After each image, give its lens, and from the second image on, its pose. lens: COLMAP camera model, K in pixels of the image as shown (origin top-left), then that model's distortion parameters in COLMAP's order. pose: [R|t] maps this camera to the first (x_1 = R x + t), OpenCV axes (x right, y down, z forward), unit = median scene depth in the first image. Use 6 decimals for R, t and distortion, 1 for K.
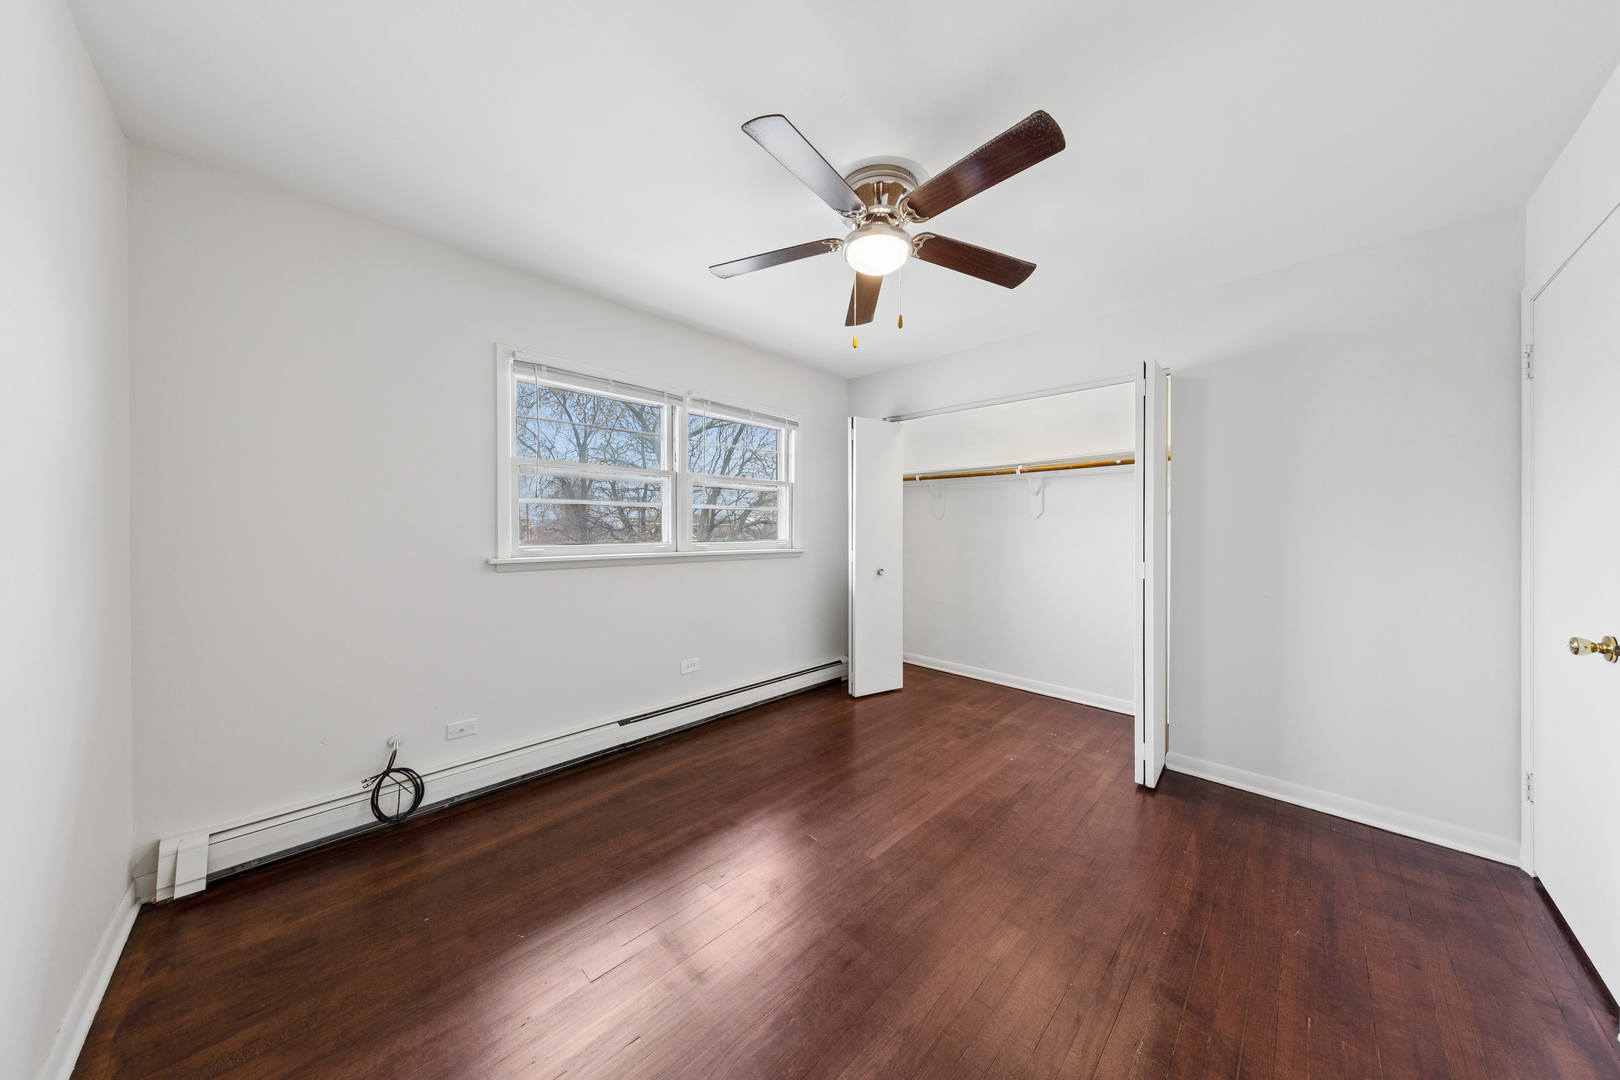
lens RADIAL K [[508.1, 0, 803.7], [0, 508.1, 533.6], [0, 0, 1]] dist [0.010180, -0.001895]
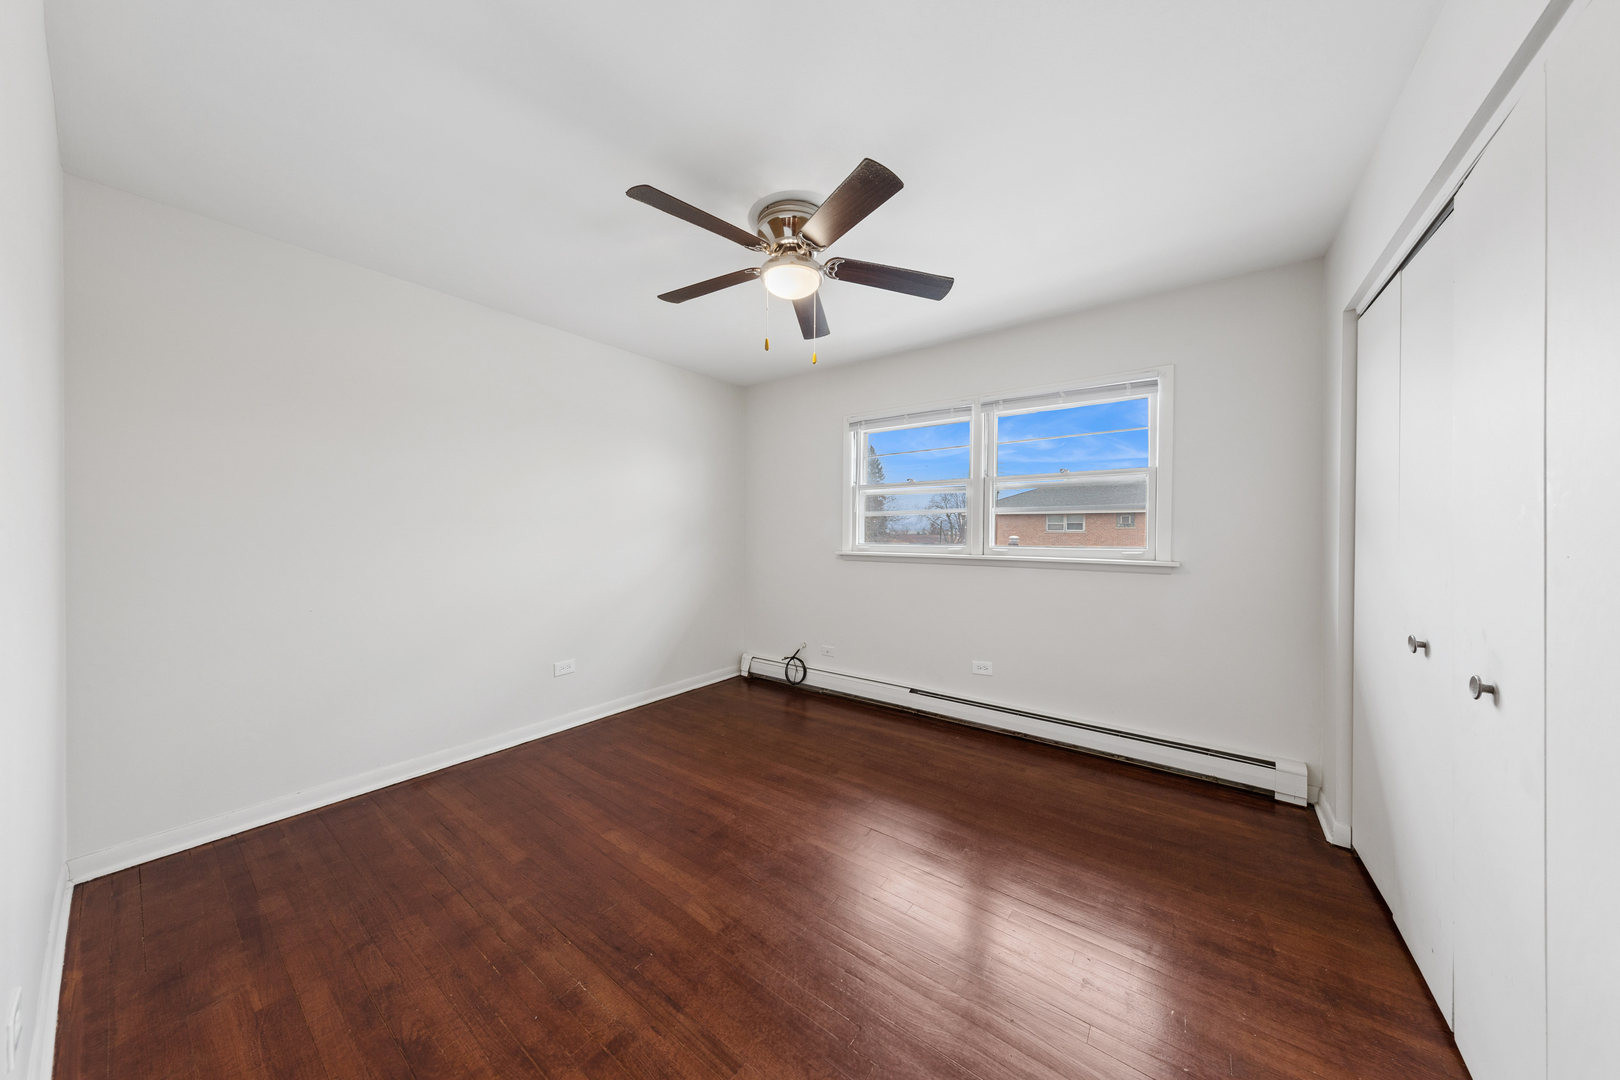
lens RADIAL K [[493.9, 0, 810.0], [0, 493.9, 540.0], [0, 0, 1]] dist [0.011174, -0.001796]
pose [[0.159025, 0.010716, -0.987216, 0.874154], [-0.011686, 0.999891, 0.008971, 0.000210], [0.987205, 0.010110, 0.159133, 0.632962]]
